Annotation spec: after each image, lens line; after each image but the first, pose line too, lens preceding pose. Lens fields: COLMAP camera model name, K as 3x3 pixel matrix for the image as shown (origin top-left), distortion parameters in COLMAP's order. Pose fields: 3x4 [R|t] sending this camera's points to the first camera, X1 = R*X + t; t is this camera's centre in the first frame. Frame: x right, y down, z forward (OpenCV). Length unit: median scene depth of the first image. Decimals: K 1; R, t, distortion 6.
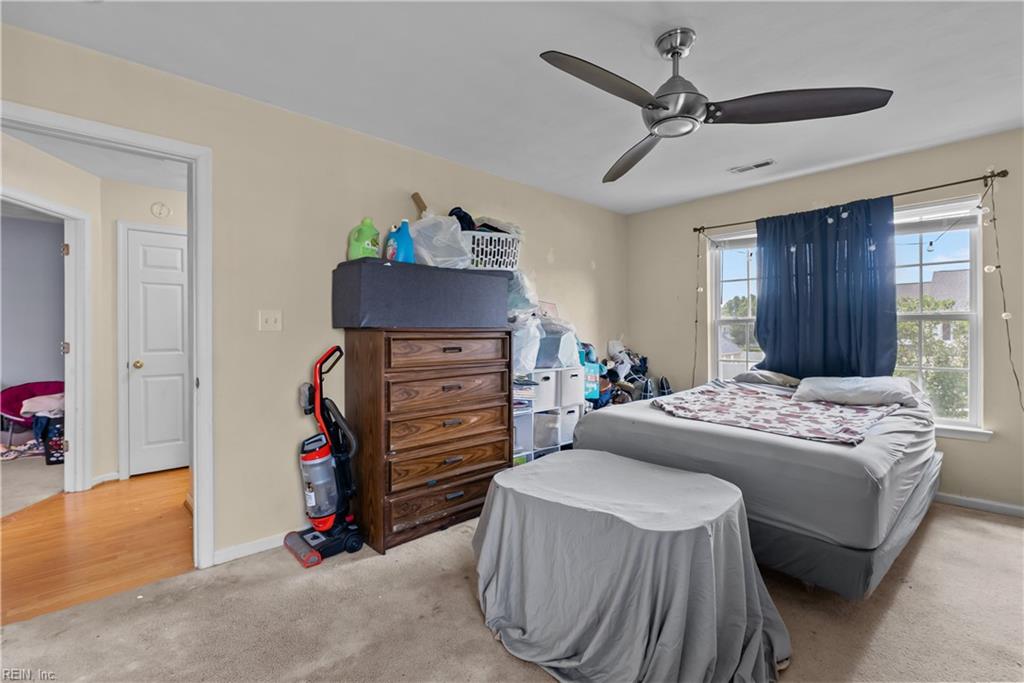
lens RADIAL K [[463.3, 0, 505.9], [0, 463.3, 339.0], [0, 0, 1]] dist [-0.013318, 0.001311]
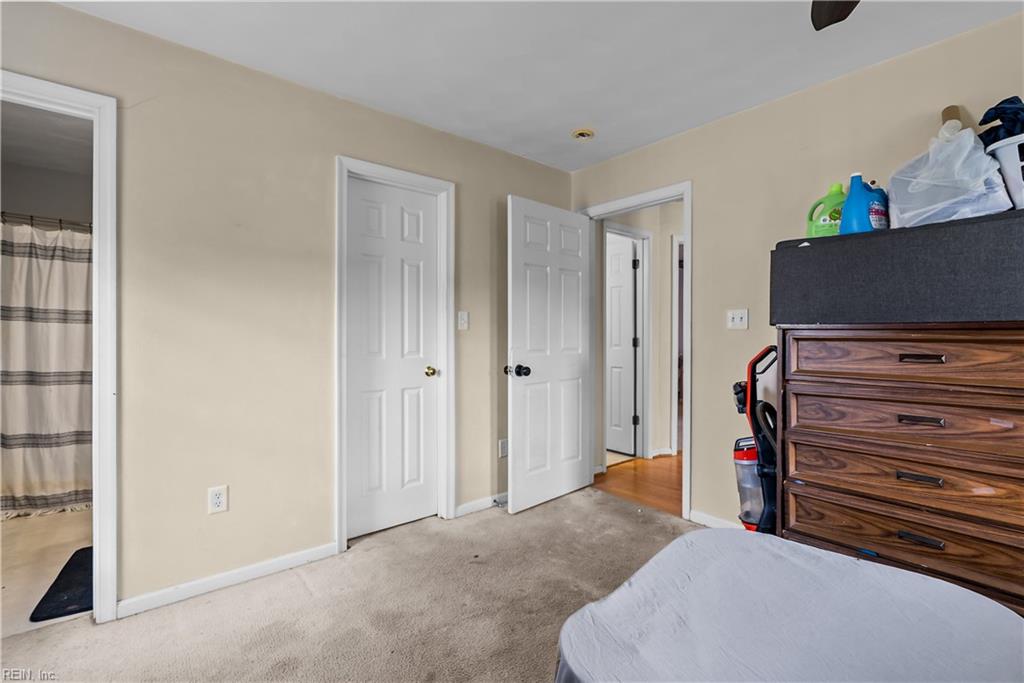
lens RADIAL K [[463.3, 0, 515.7], [0, 463.3, 336.7], [0, 0, 1]] dist [-0.013318, 0.001311]
pose [[-0.054696, 0.012440, -0.998426, 0.551759], [-0.013209, 0.999826, 0.013181, -0.006628], [0.998416, 0.013909, -0.054522, 0.537736]]
